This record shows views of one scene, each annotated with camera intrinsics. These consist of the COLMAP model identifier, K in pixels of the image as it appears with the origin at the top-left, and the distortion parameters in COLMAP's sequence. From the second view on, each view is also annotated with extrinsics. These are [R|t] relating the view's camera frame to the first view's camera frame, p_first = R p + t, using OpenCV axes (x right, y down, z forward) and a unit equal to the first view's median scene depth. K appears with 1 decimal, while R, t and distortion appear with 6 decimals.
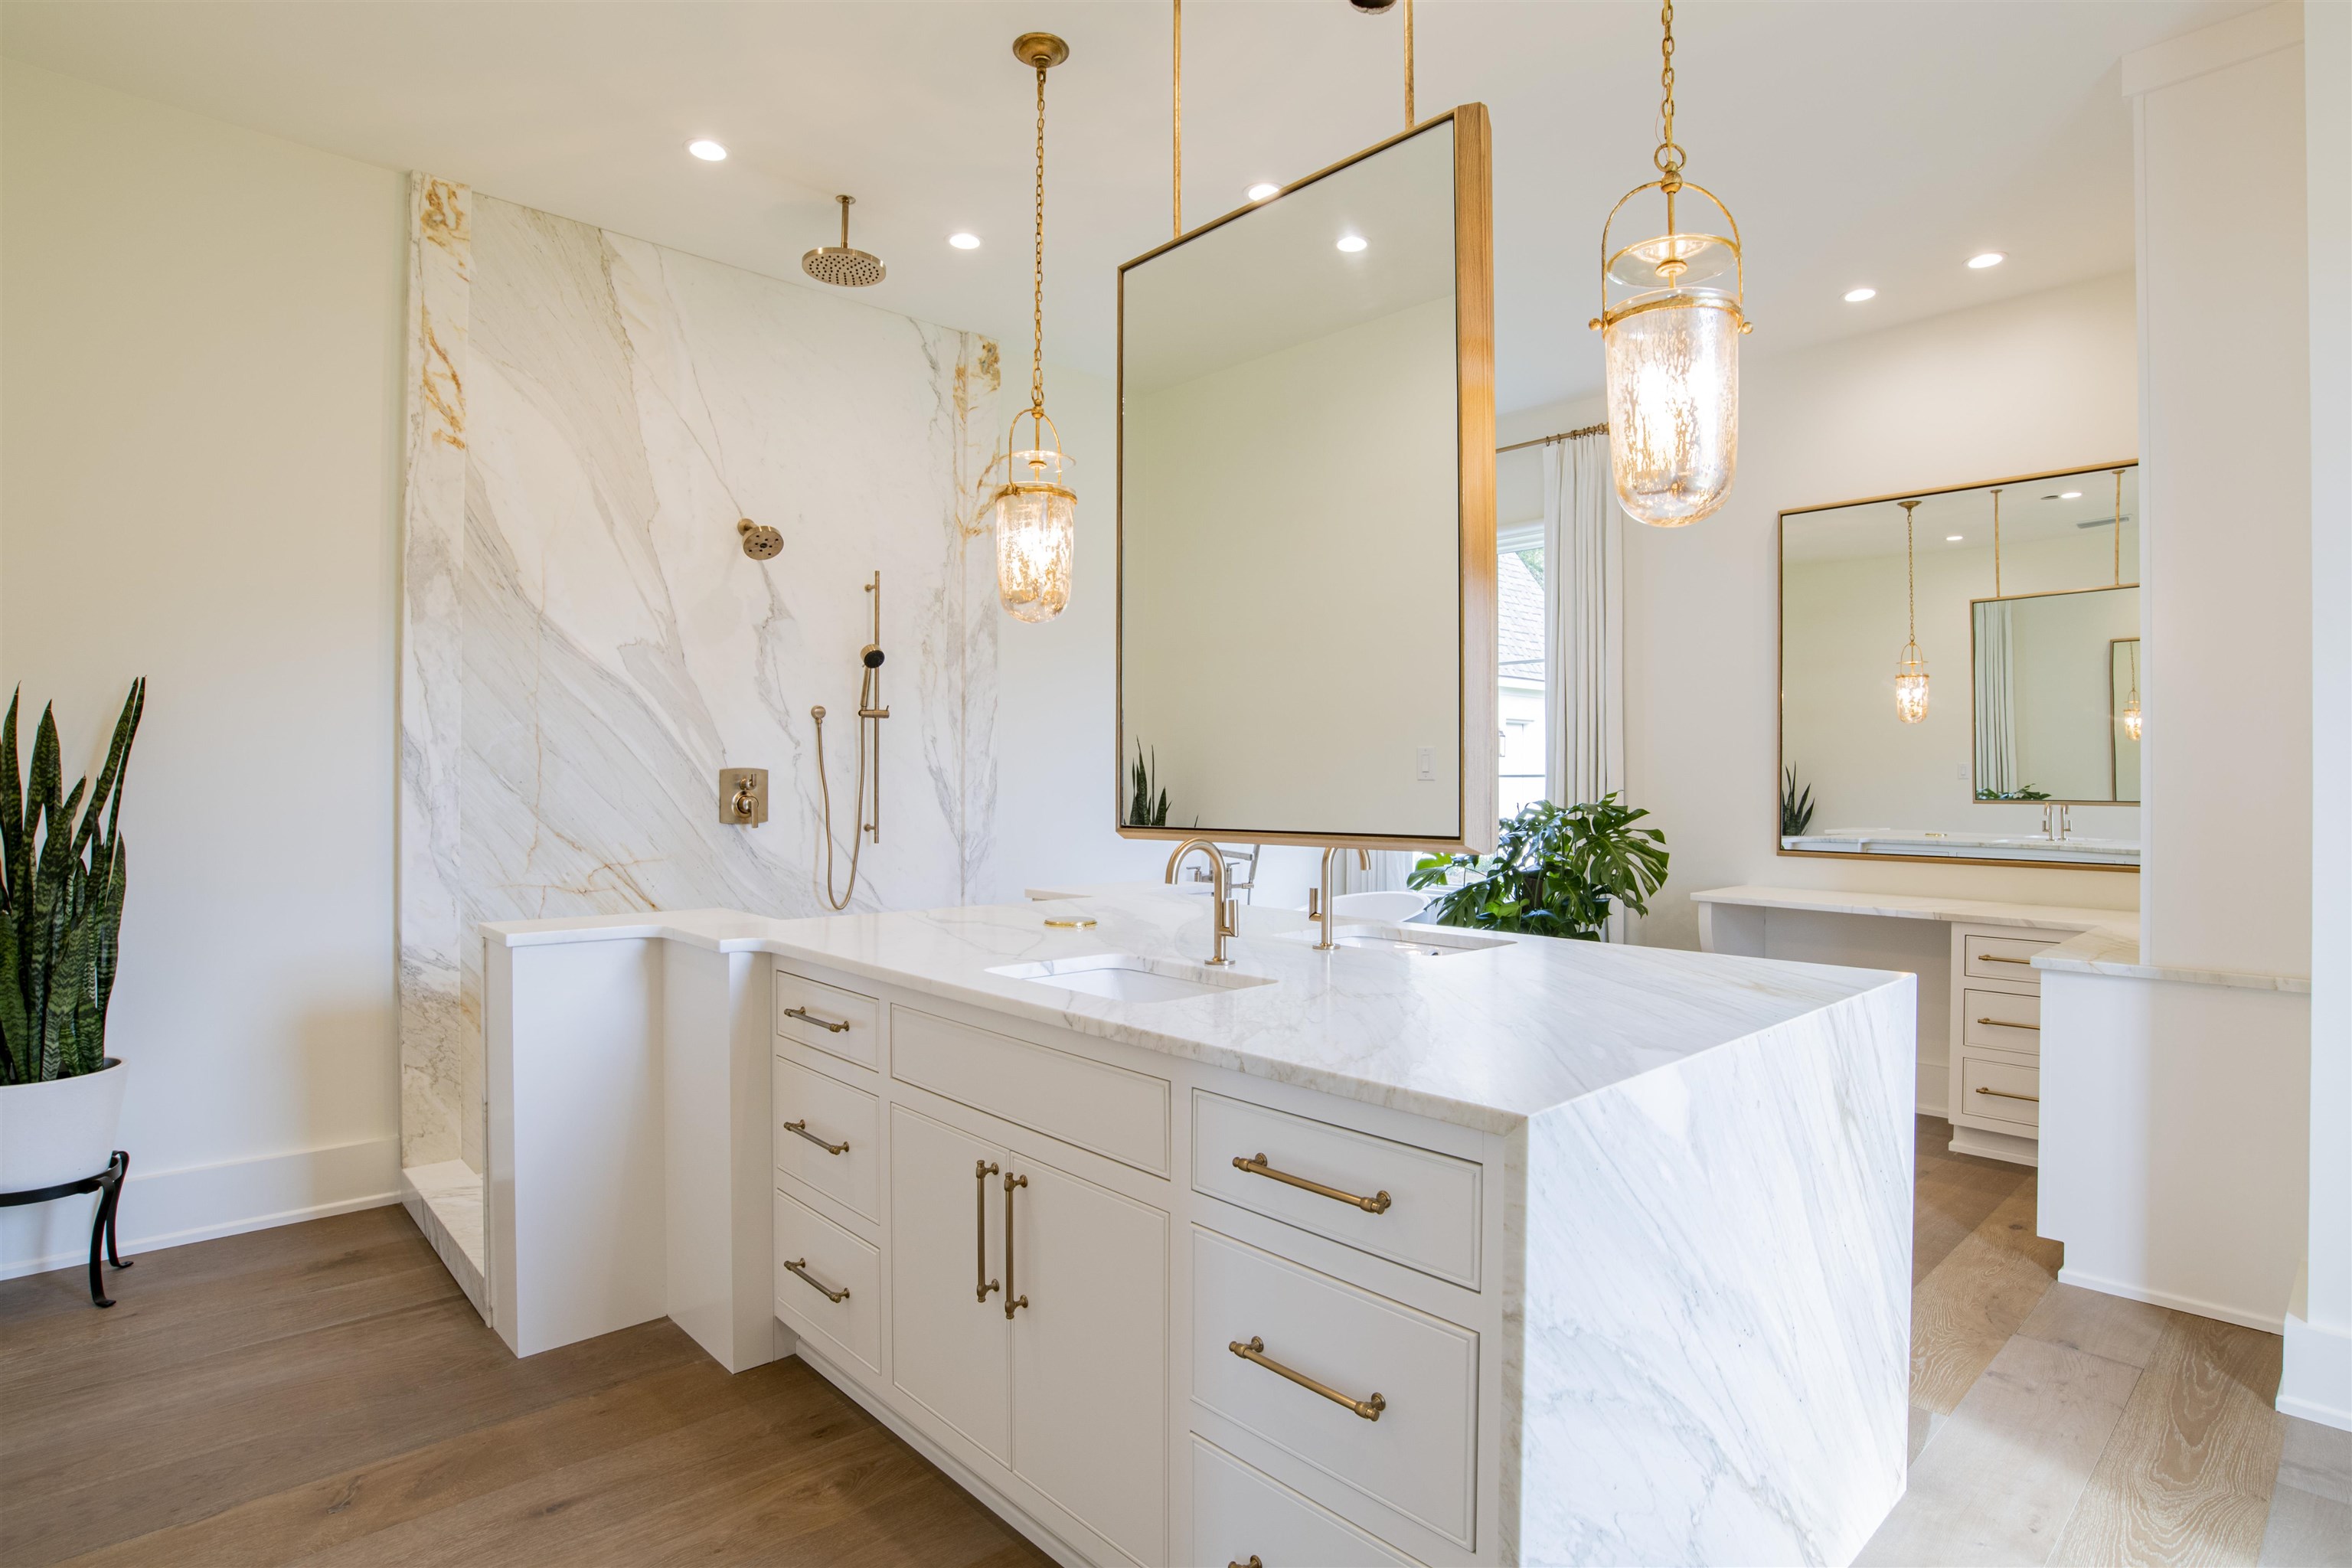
lens RADIAL K [[1196.4, 0, 1178.6], [0, 1196.4, 783.1], [0, 0, 1]] dist [-0.041764, 0.005388]
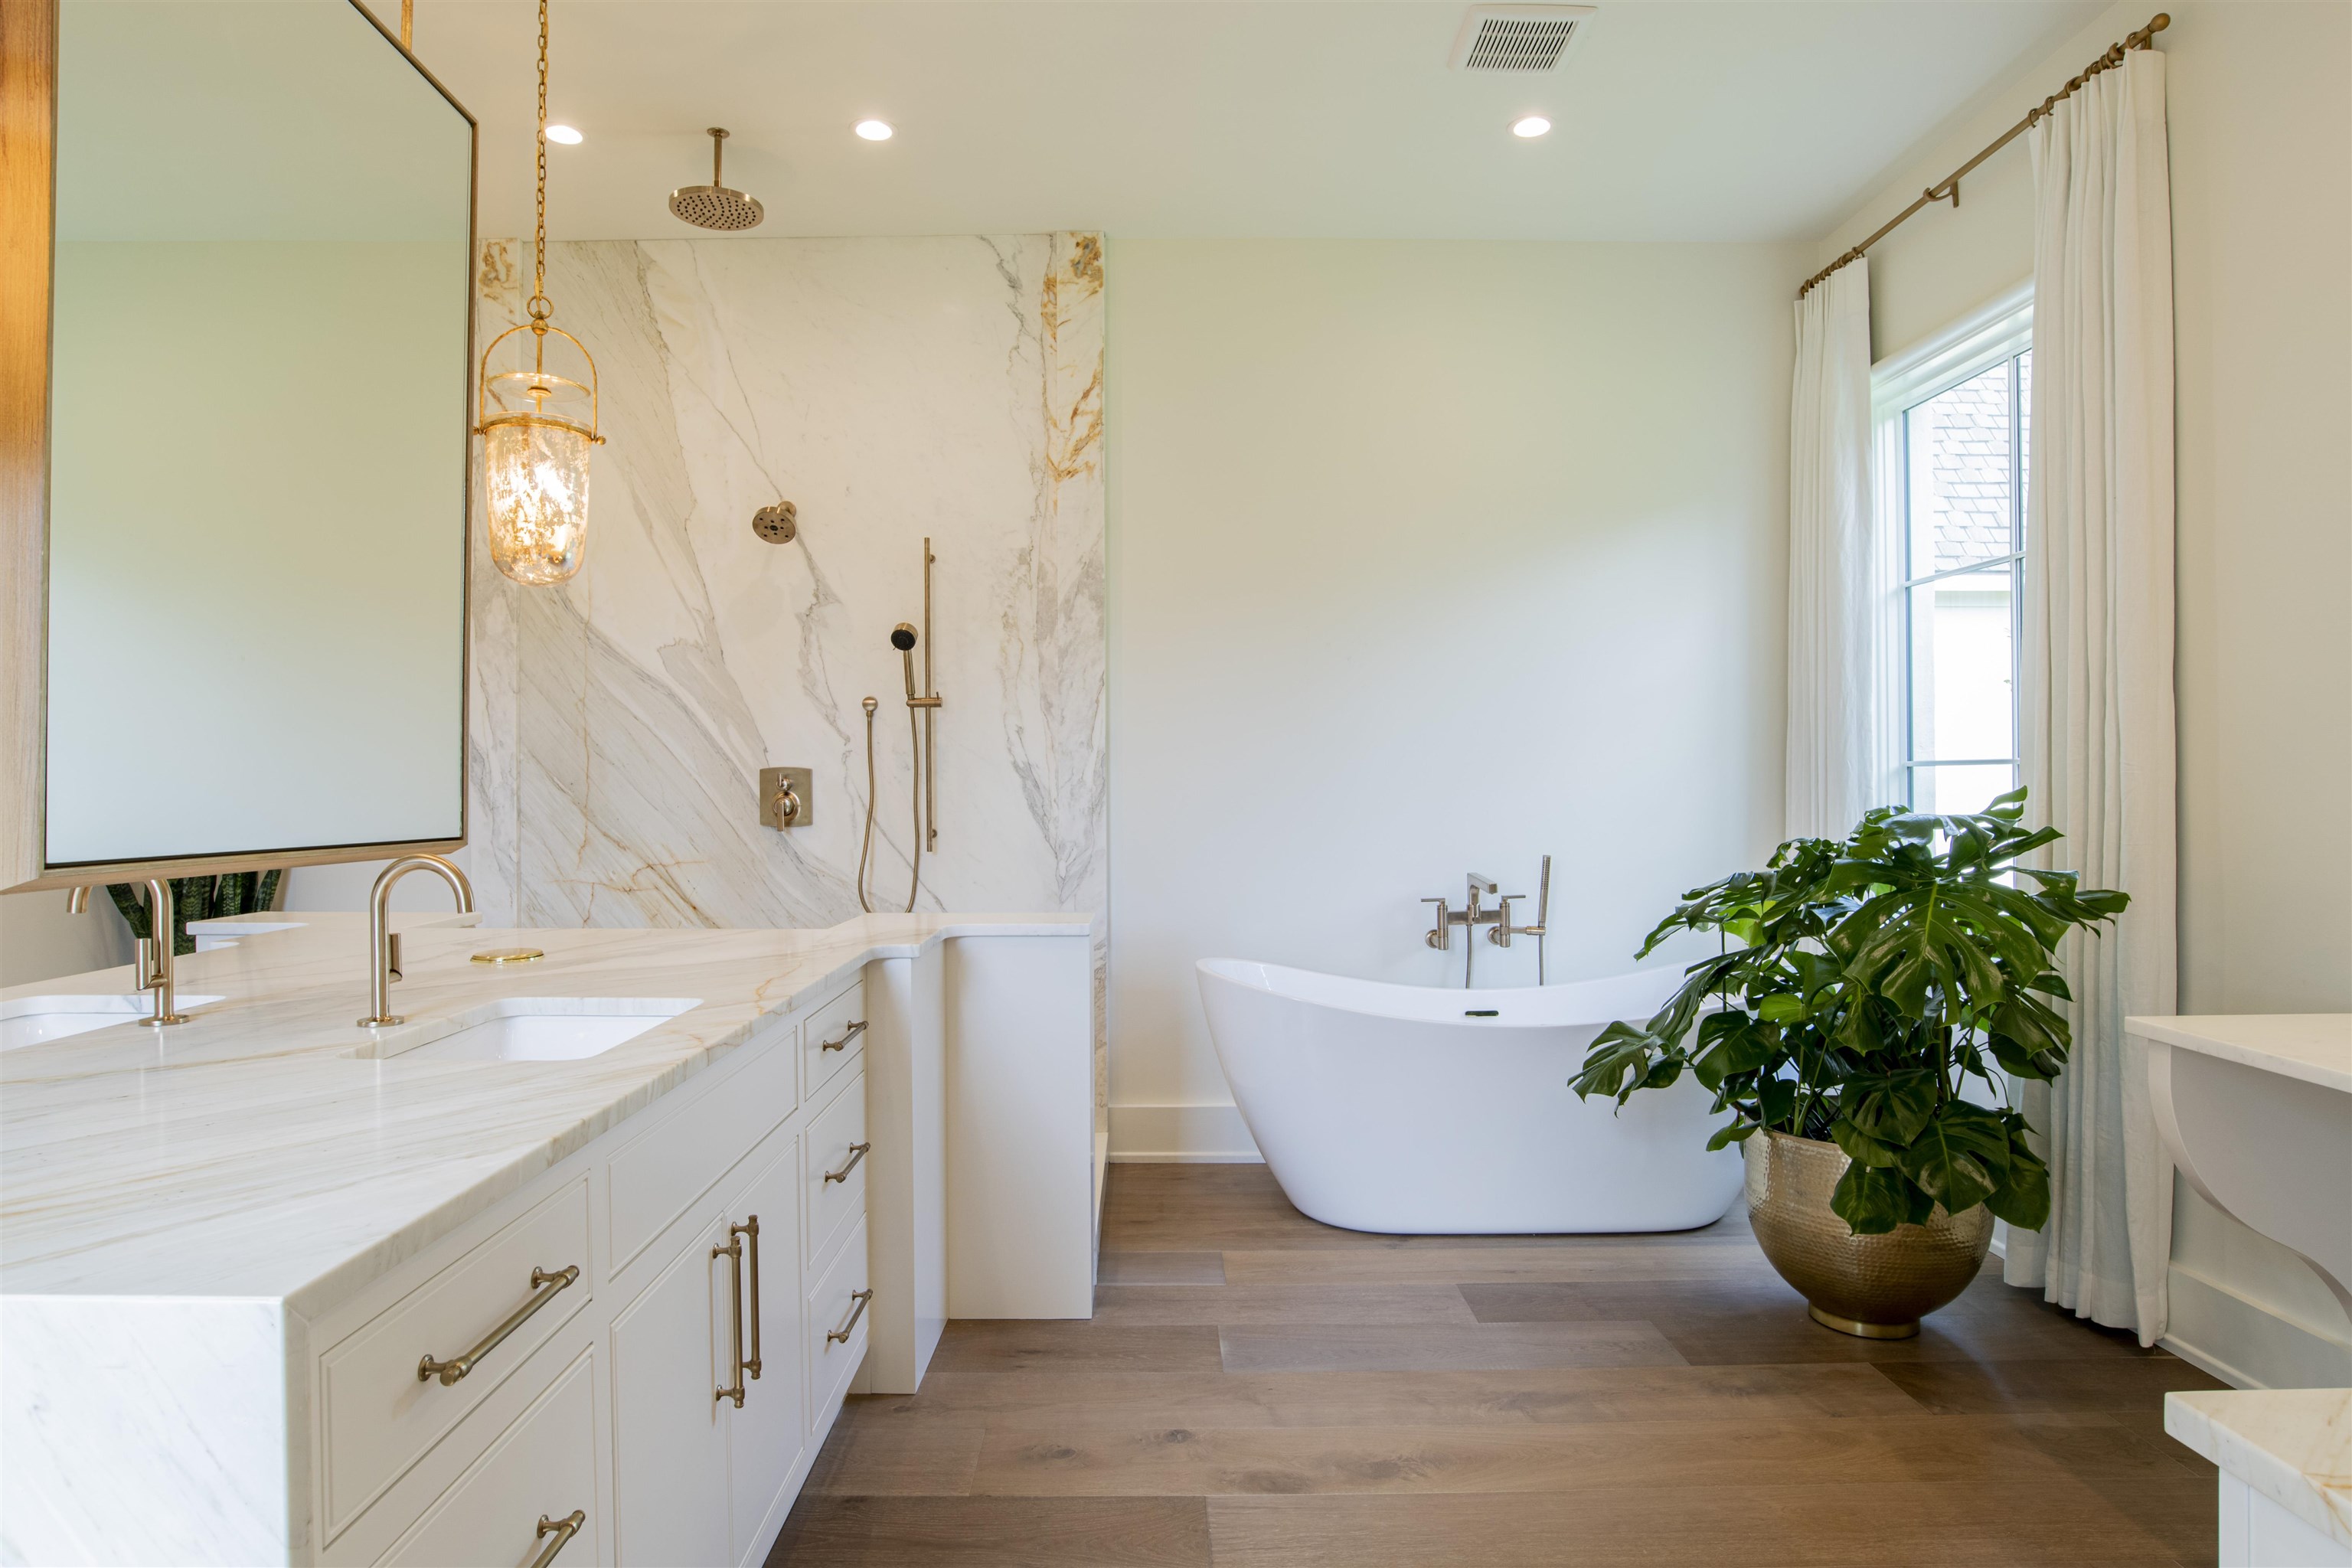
lens RADIAL K [[1283.2, 0, 1170.8], [0, 1283.2, 783.4], [0, 0, 1]] dist [-0.044842, 0.008256]
pose [[0.737556, -0.006310, -0.675257, 0.530619], [0.006313, 0.999977, -0.002449, 0.004389], [0.675257, -0.002456, 0.737579, 0.453985]]
